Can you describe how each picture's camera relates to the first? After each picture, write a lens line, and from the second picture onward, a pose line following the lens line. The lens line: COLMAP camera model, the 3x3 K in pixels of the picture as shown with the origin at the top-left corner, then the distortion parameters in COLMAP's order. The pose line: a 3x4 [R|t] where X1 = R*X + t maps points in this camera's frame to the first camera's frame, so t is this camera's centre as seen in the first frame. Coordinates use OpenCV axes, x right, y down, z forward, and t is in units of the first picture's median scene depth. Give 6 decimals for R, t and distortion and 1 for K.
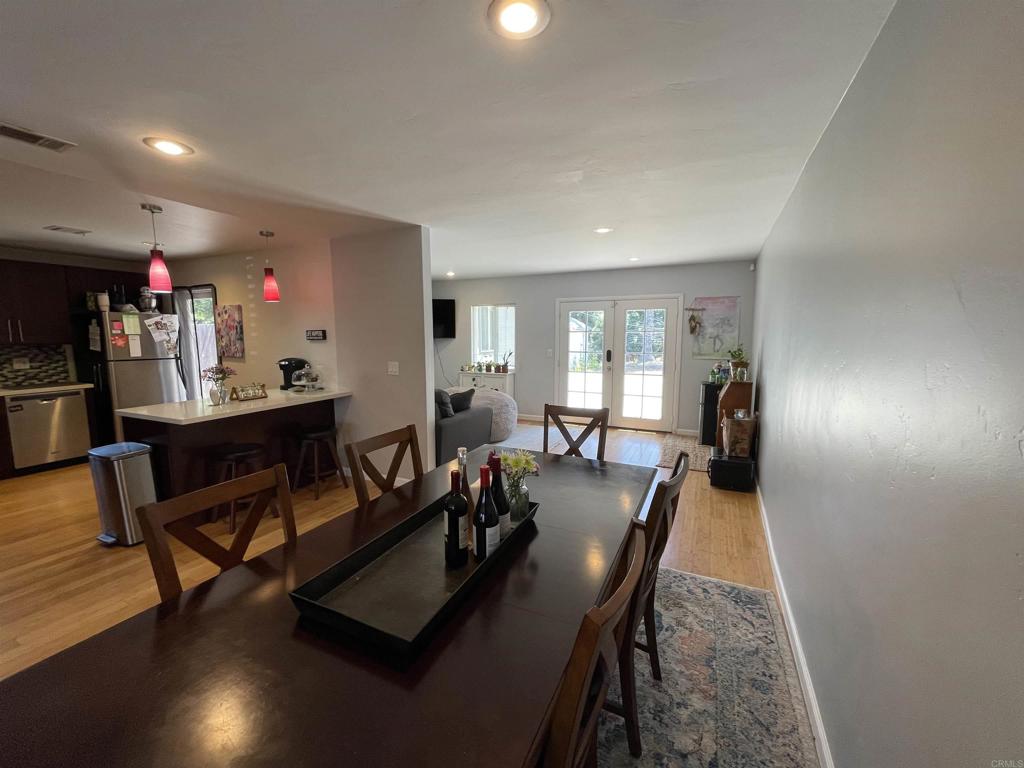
lens RADIAL K [[414.1, 0, 508.5], [0, 414.1, 382.6], [0, 0, 1]] dist [-0.000123, -0.000007]
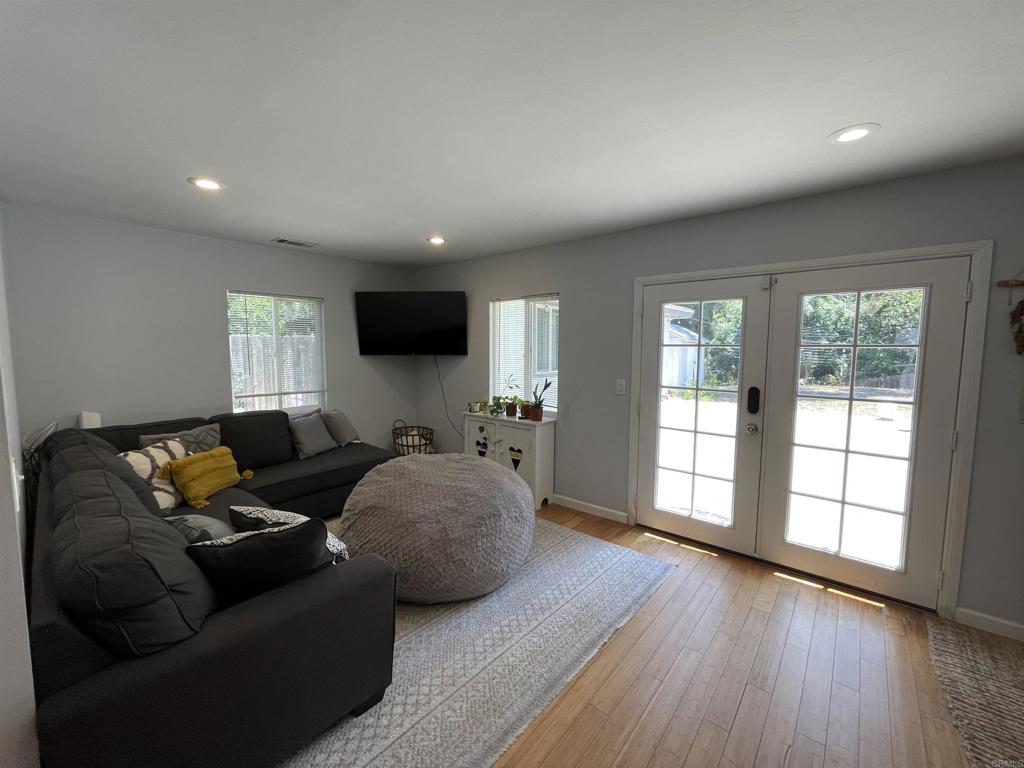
lens RADIAL K [[414.1, 0, 508.5], [0, 414.1, 382.6], [0, 0, 1]] dist [-0.000123, -0.000007]
pose [[0.968360, 0.026719, -0.248123, 0.125329], [-0.034268, 0.999070, -0.026154, -0.080126], [0.247193, 0.033829, 0.968375, 0.646886]]
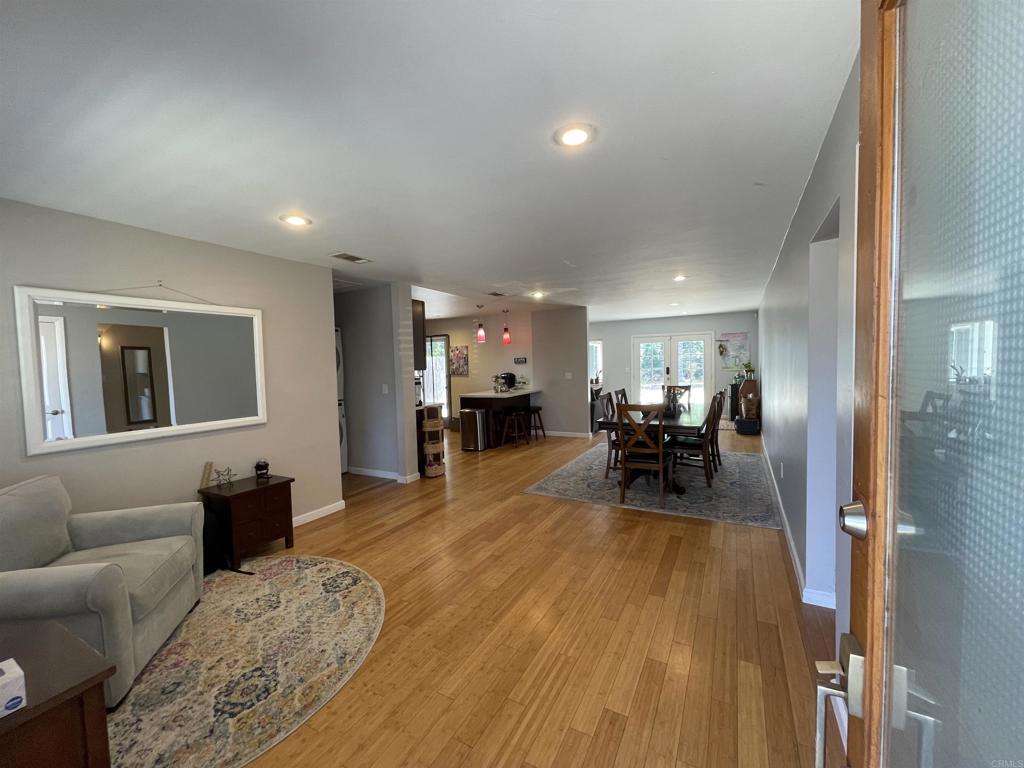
lens RADIAL K [[414.1, 0, 508.5], [0, 414.1, 382.6], [0, 0, 1]] dist [-0.000123, -0.000007]
pose [[0.998596, -0.022011, -0.048188, -0.370069], [0.018589, 0.997349, -0.070351, 0.103274], [0.049609, 0.069357, 0.996358, -0.772263]]
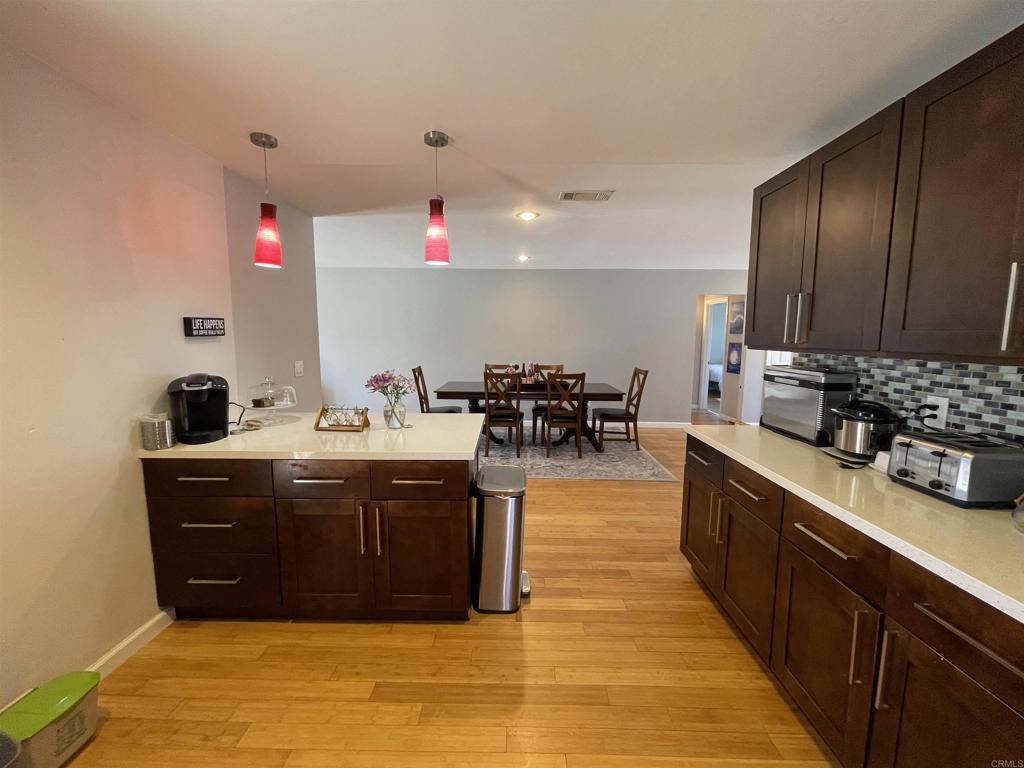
lens RADIAL K [[414.1, 0, 508.5], [0, 414.1, 382.6], [0, 0, 1]] dist [-0.000123, -0.000007]
pose [[-0.425788, -0.106176, 0.898572, -0.961241], [0.101082, 0.981293, 0.163848, -0.079781], [-0.899159, 0.160594, -0.407091, 0.760818]]
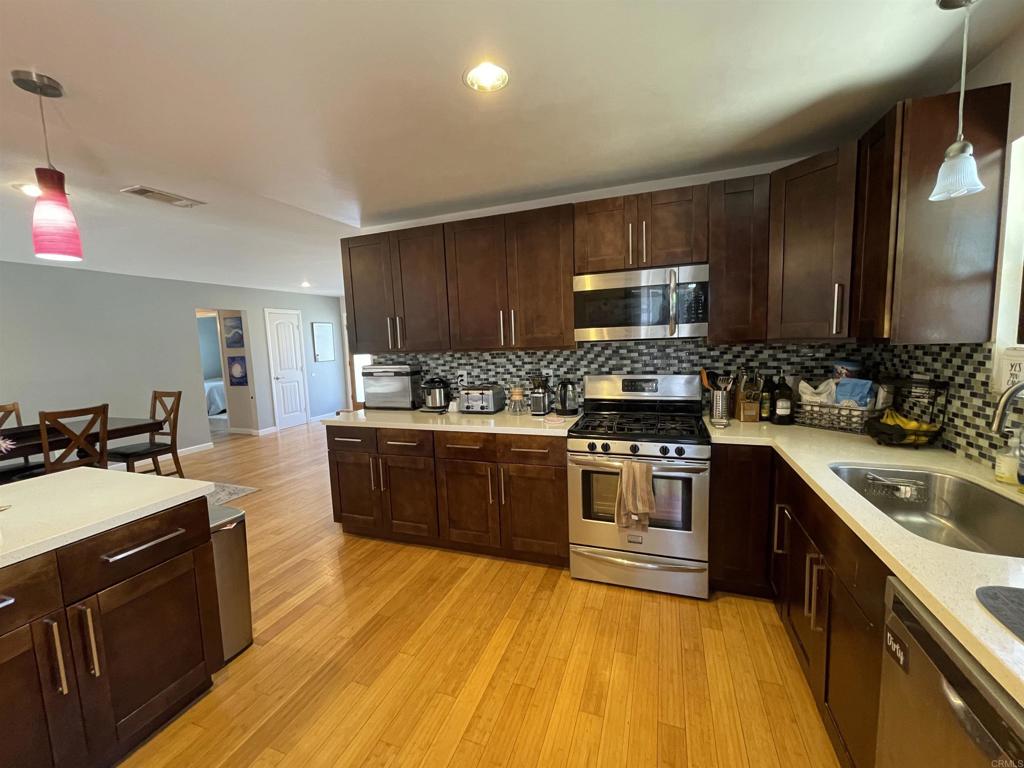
lens RADIAL K [[414.1, 0, 508.5], [0, 414.1, 382.6], [0, 0, 1]] dist [-0.000123, -0.000007]
pose [[-0.994594, 0.048840, -0.091640, -0.826914], [0.027467, 0.974795, 0.221406, -0.107813], [0.100144, 0.217692, -0.970866, 0.984433]]
